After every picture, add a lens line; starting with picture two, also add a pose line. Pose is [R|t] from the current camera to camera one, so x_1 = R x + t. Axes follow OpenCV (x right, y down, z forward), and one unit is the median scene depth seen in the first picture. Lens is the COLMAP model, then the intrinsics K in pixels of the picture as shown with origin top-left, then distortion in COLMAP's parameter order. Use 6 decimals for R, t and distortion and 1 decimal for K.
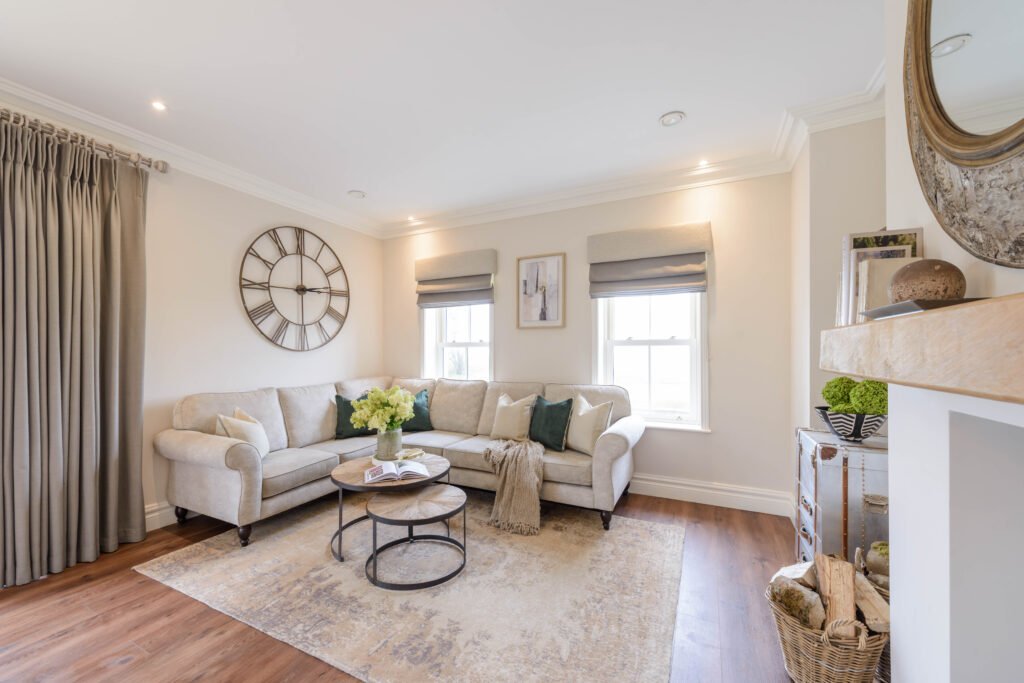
lens RADIAL K [[385.9, 0, 517.7], [0, 385.9, 356.1], [0, 0, 1]] dist [0.011516, -0.000009]
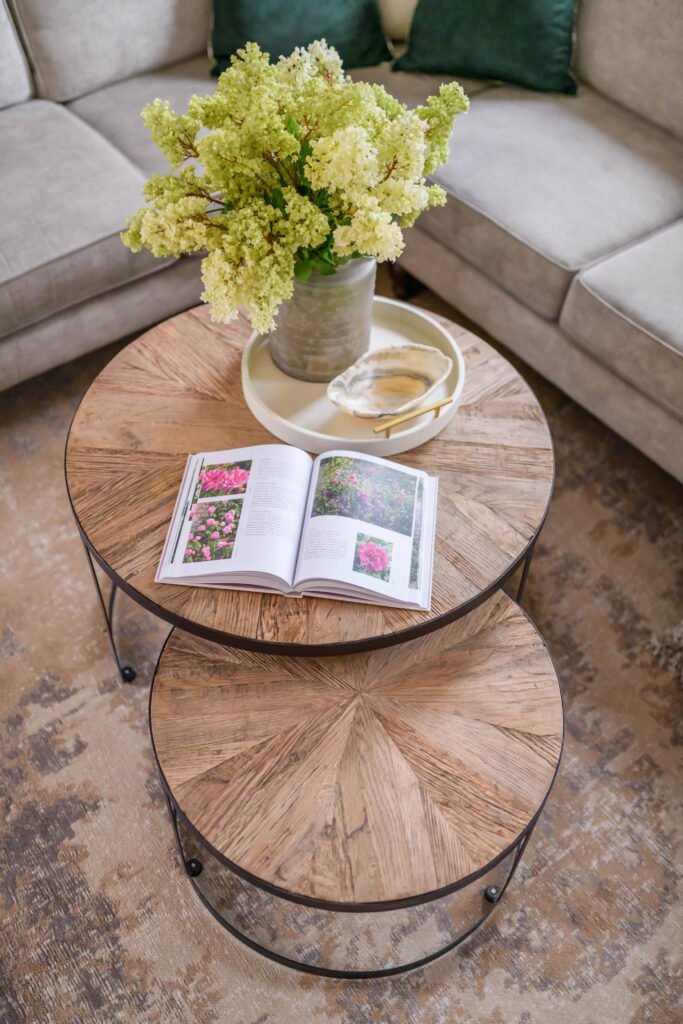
lens RADIAL K [[974.2, 0, 342.9], [0, 974.2, 494.8], [0, 0, 1]] dist [-0.007032, 0.015421]
pose [[0.888787, 0.352980, -0.292340, -0.076305], [-0.014238, 0.658808, 0.752177, -0.104448], [0.458099, -0.664363, 0.590565, 0.458142]]
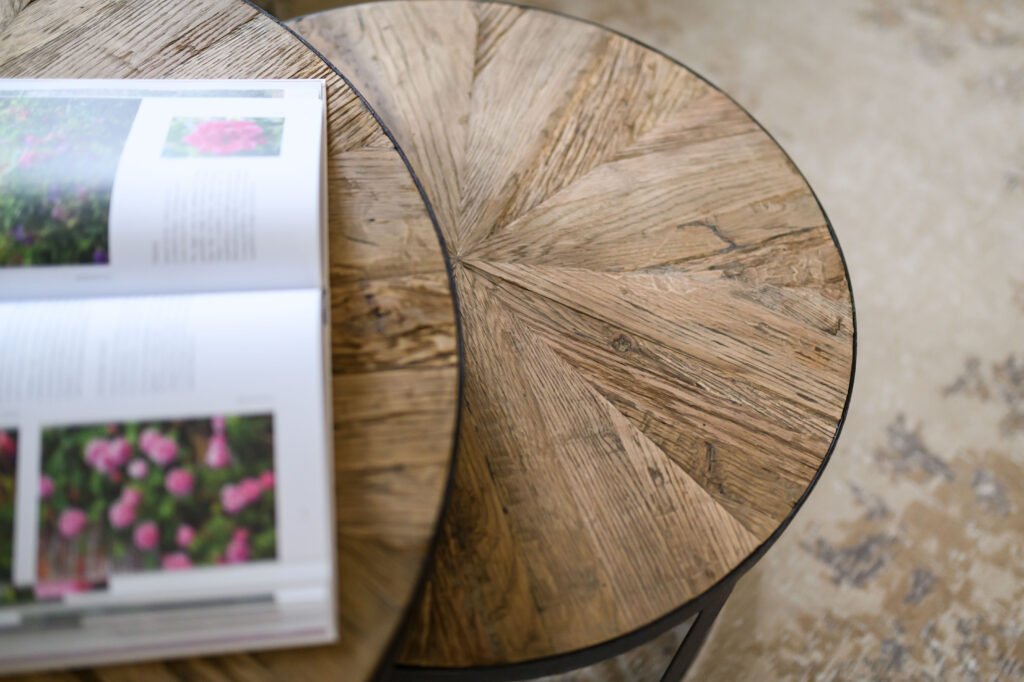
lens RADIAL K [[1078.5, 0, 537.7], [0, 1078.5, 341.7], [0, 0, 1]] dist [-0.011870, -0.004762]
pose [[0.249008, -0.800190, 0.545611, -0.282004], [-0.084134, 0.543354, 0.835277, 0.062059], [-0.964840, -0.253895, 0.067977, 0.601449]]
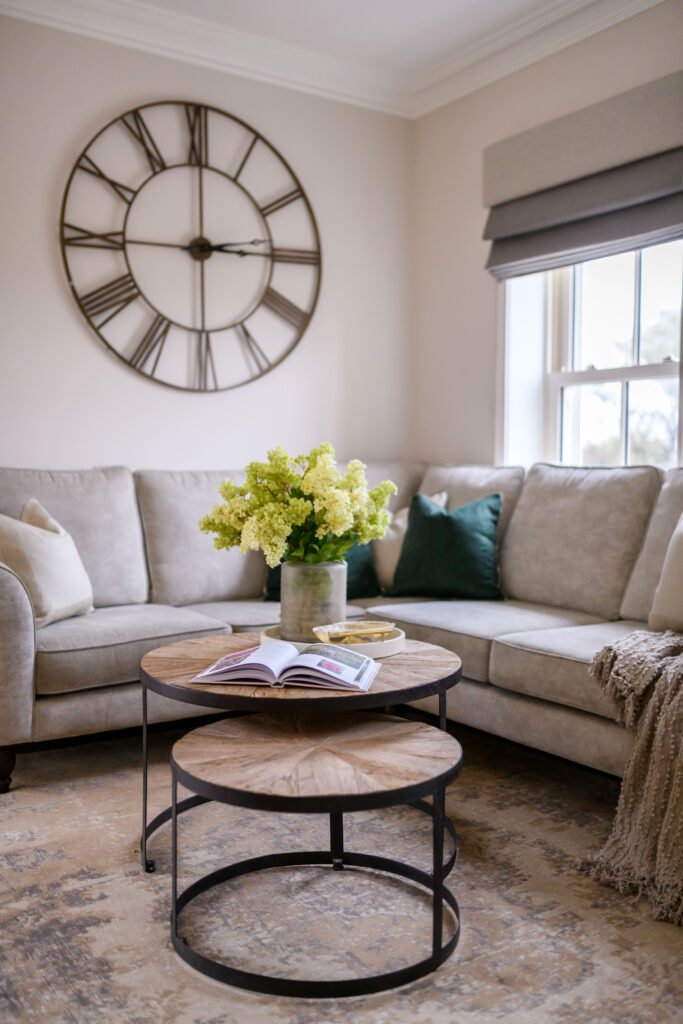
lens RADIAL K [[935.8, 0, 341.5], [0, 935.8, 512.0], [0, 0, 1]] dist [0.000812, 0.008687]
pose [[0.859467, 0.018411, -0.510860, 0.122708], [0.007212, 0.998815, 0.048131, 0.078737], [0.511141, -0.045051, 0.858316, 0.196416]]
